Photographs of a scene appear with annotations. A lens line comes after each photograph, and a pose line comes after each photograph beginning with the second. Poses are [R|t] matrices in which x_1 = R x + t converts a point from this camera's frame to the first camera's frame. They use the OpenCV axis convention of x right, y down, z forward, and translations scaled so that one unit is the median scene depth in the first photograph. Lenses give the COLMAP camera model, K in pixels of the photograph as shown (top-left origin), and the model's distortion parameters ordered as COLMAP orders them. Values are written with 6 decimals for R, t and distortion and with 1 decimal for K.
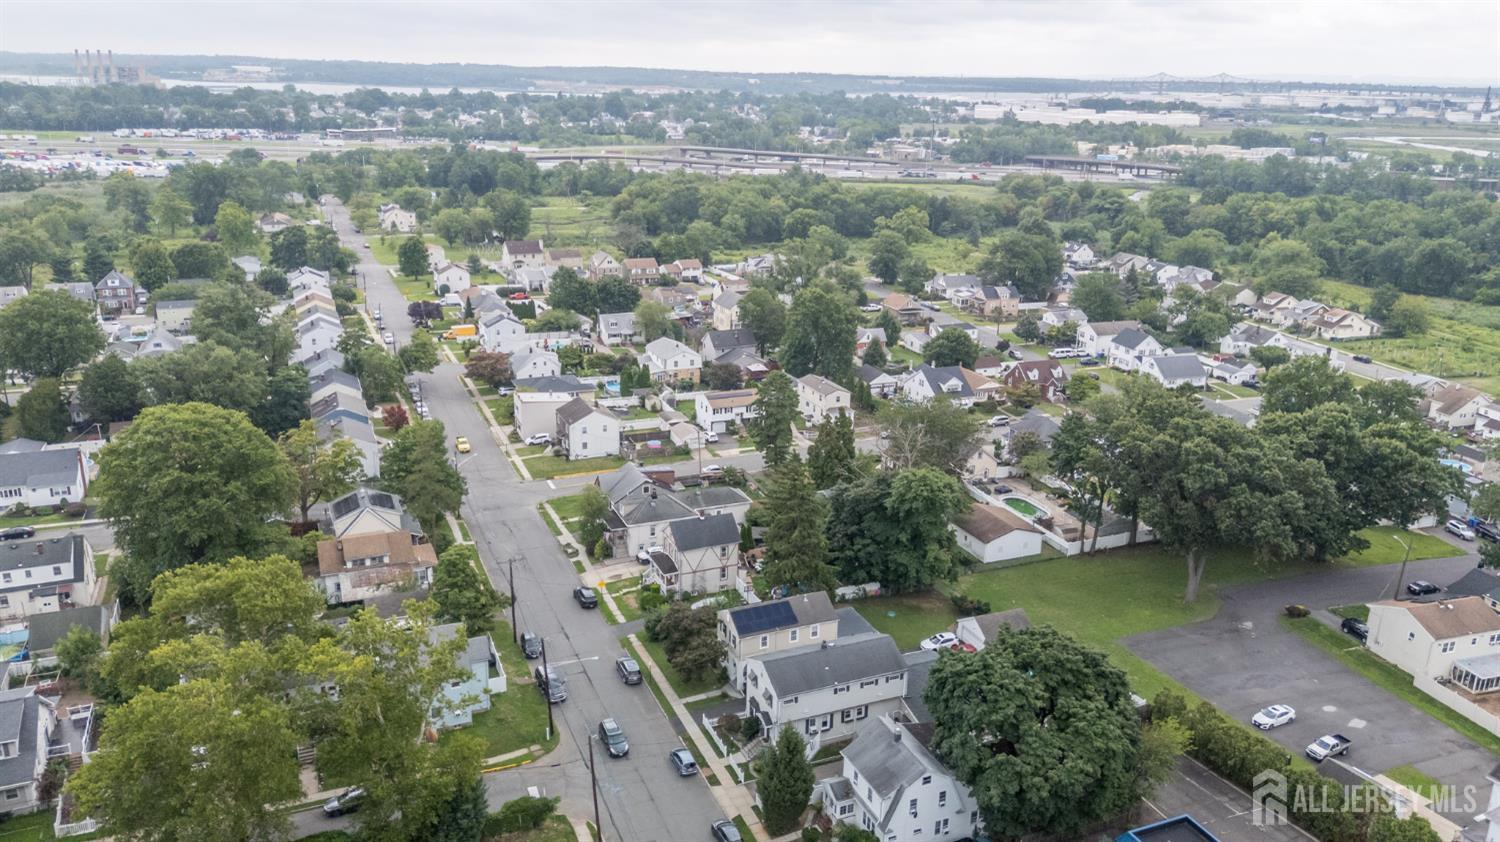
lens RADIAL K [[1074.5, 0, 745.8], [0, 1074.5, 421.4], [0, 0, 1]] dist [0.043667, -0.049998]
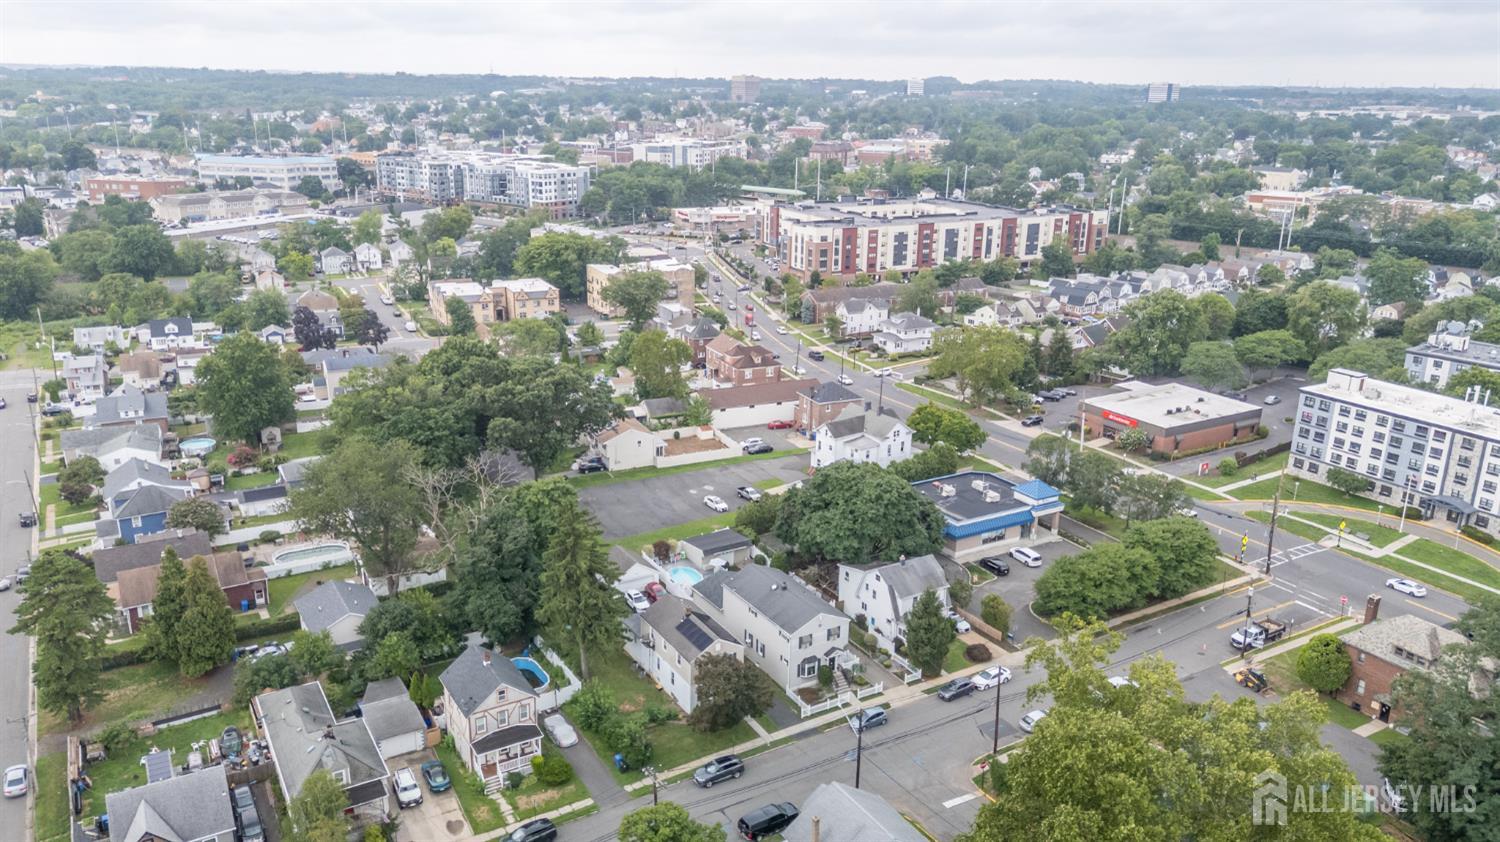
lens RADIAL K [[1074.5, 0, 751.6], [0, 1074.5, 422.8], [0, 0, 1]] dist [0.043667, -0.049998]
pose [[-0.146416, -0.310085, 0.939367, -0.400594], [0.280368, 0.897654, 0.340016, -0.145521], [-0.948660, 0.313152, -0.044493, 0.446398]]
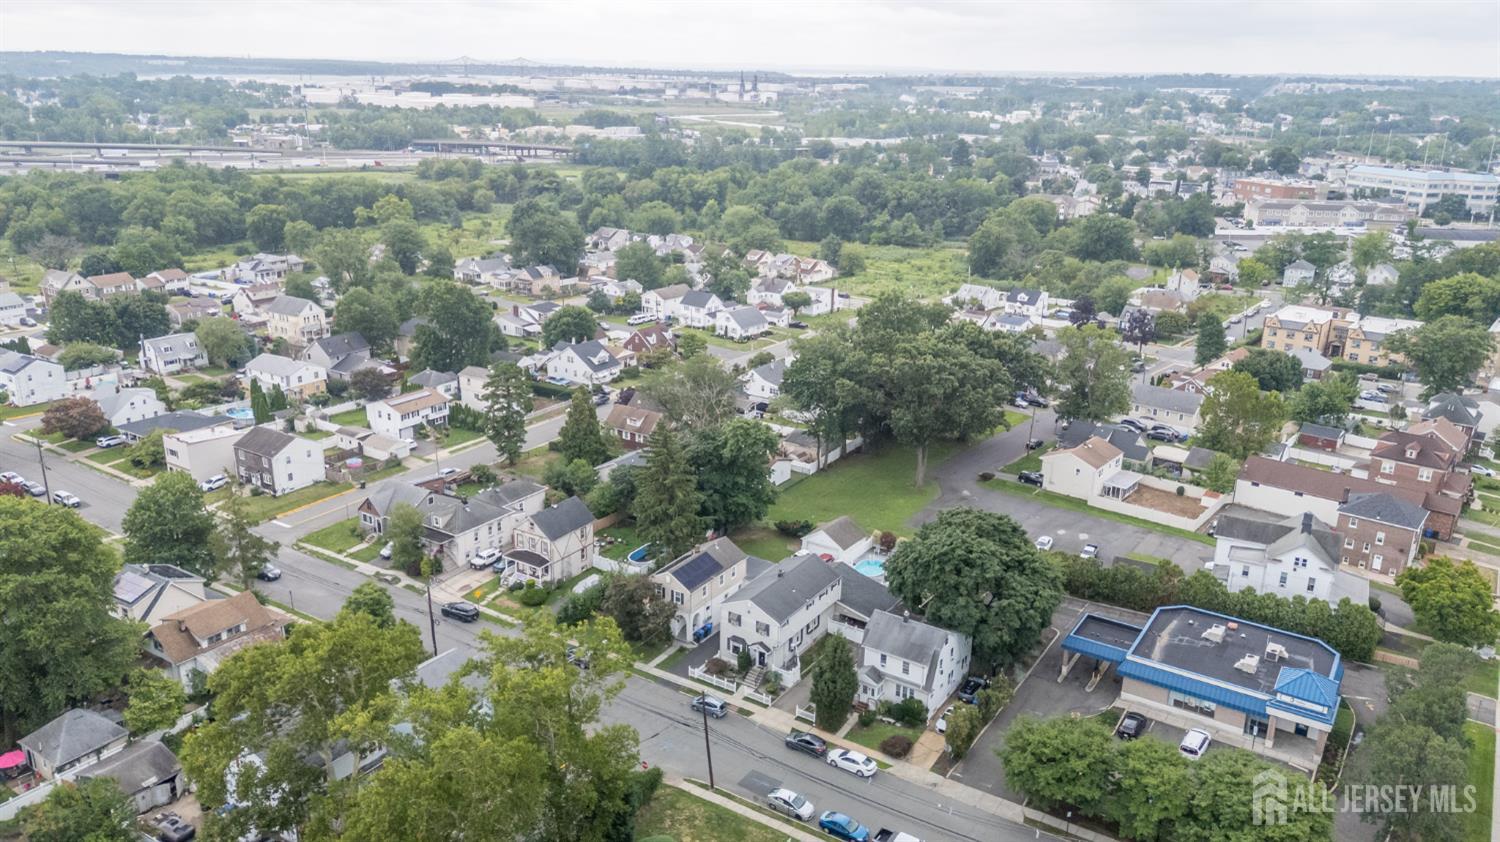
lens RADIAL K [[1074.5, 0, 751.1], [0, 1074.5, 424.4], [0, 0, 1]] dist [0.043667, -0.049998]
pose [[0.827285, -0.175183, 0.533770, -0.231235], [0.166021, 0.983937, 0.065614, -0.011884], [-0.536690, 0.034336, 0.843080, 0.023120]]
